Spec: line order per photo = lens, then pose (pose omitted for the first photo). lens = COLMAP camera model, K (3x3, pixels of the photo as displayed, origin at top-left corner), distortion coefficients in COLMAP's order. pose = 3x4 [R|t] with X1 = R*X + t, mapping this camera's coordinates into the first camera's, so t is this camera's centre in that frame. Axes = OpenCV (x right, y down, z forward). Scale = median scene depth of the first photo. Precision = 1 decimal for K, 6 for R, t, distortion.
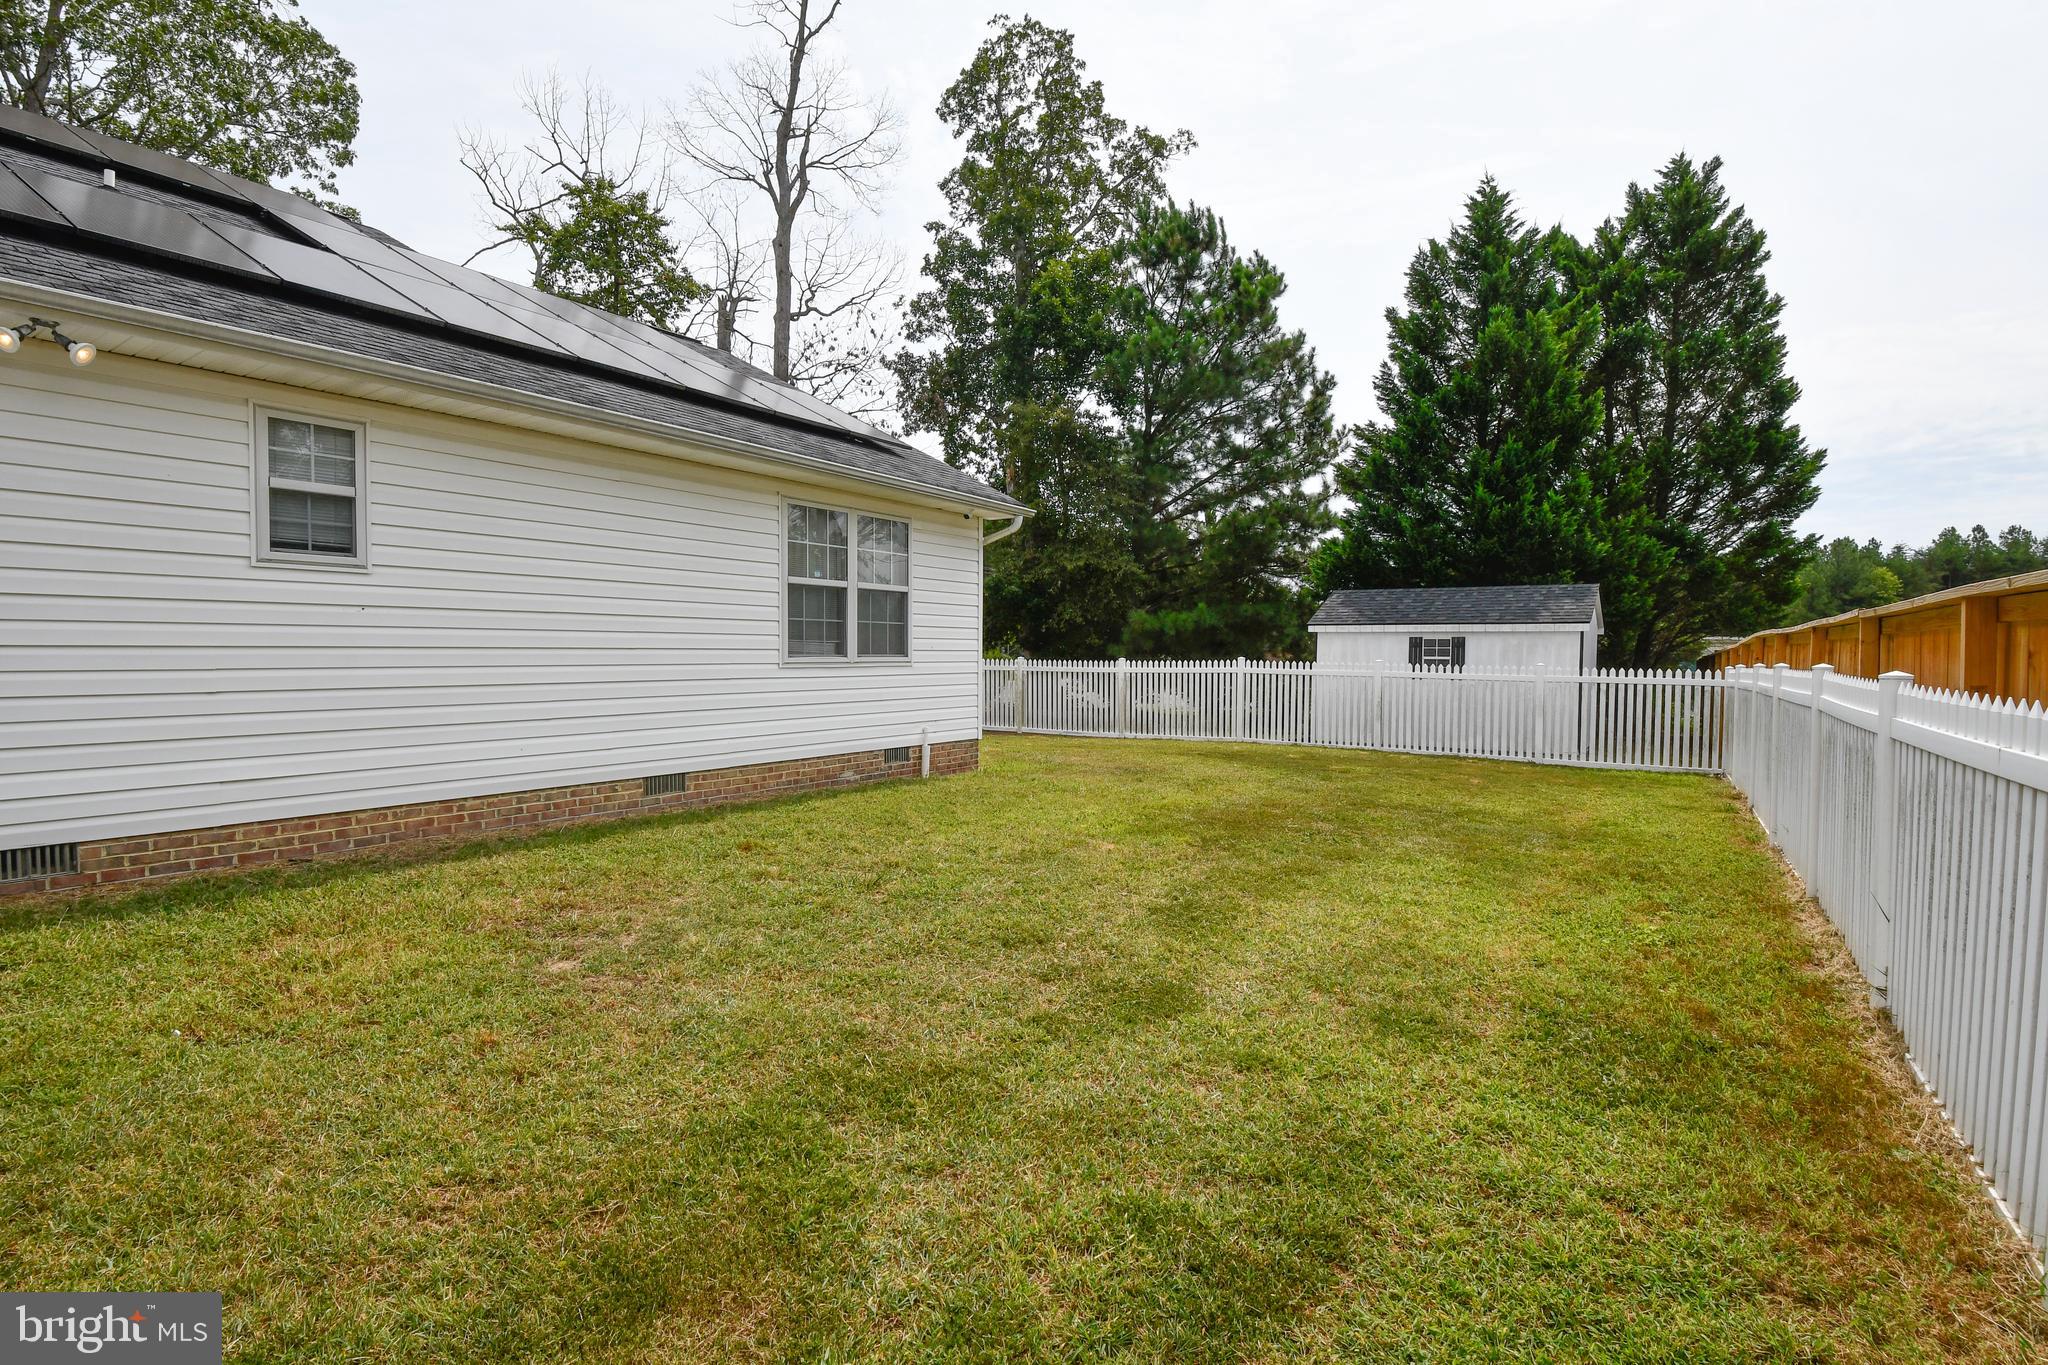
lens RADIAL K [[1033.1, 0, 998.0], [0, 1033.1, 660.4], [0, 0, 1]] dist [-0.030989, 0.017385]
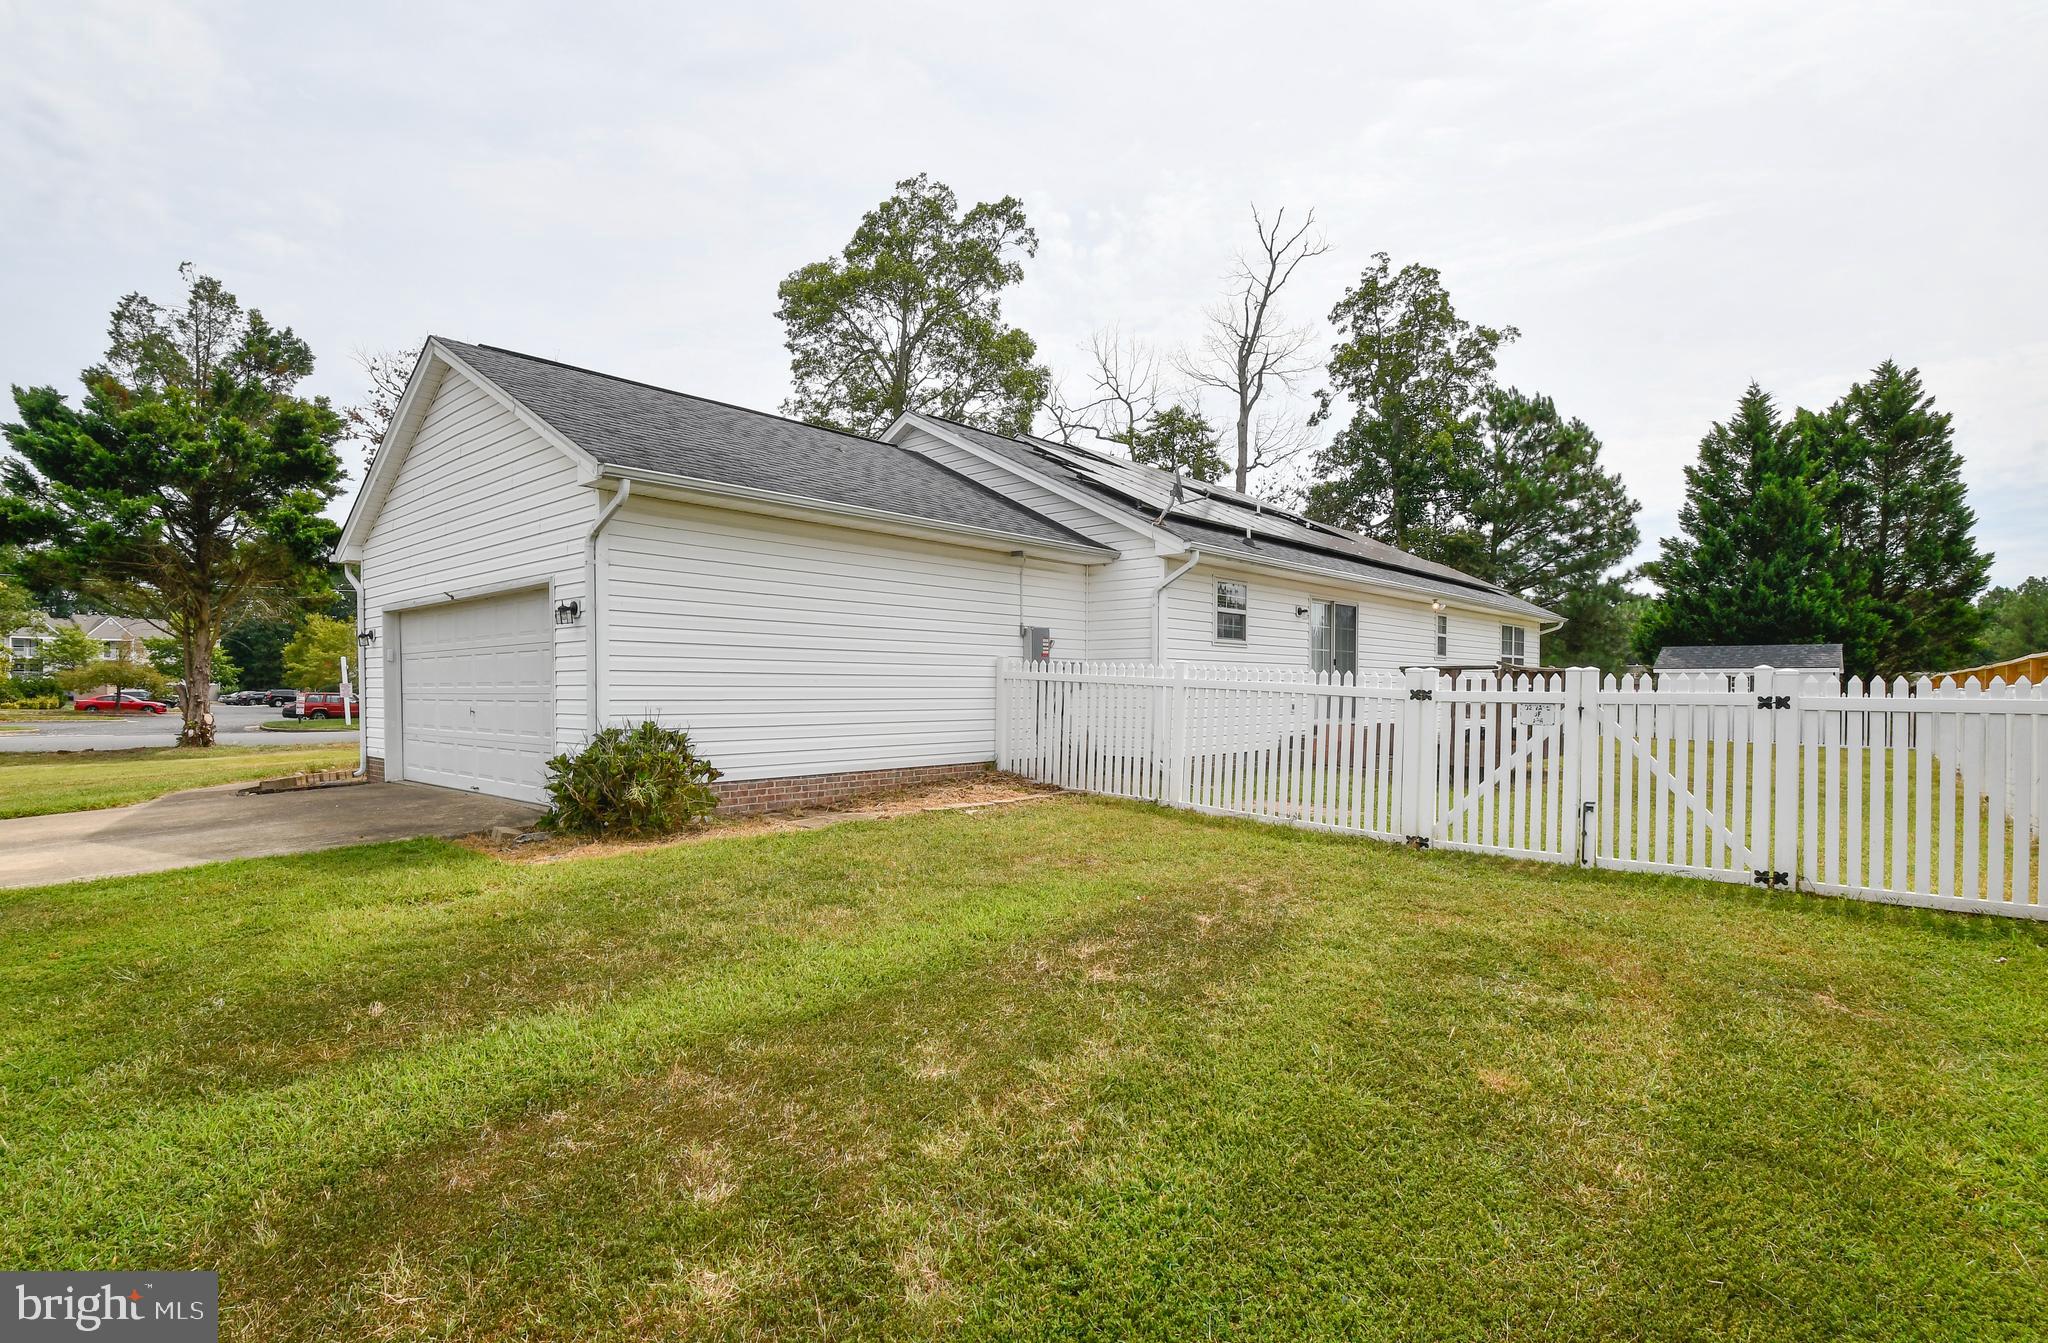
lens RADIAL K [[986.1, 0, 1009.4], [0, 986.1, 659.1], [0, 0, 1]] dist [0.015870, -0.023911]
pose [[0.989823, -0.000691, -0.142301, -0.434070], [-0.003468, 0.999574, -0.028980, 0.002202], [0.142260, 0.029178, 0.989399, -0.644252]]
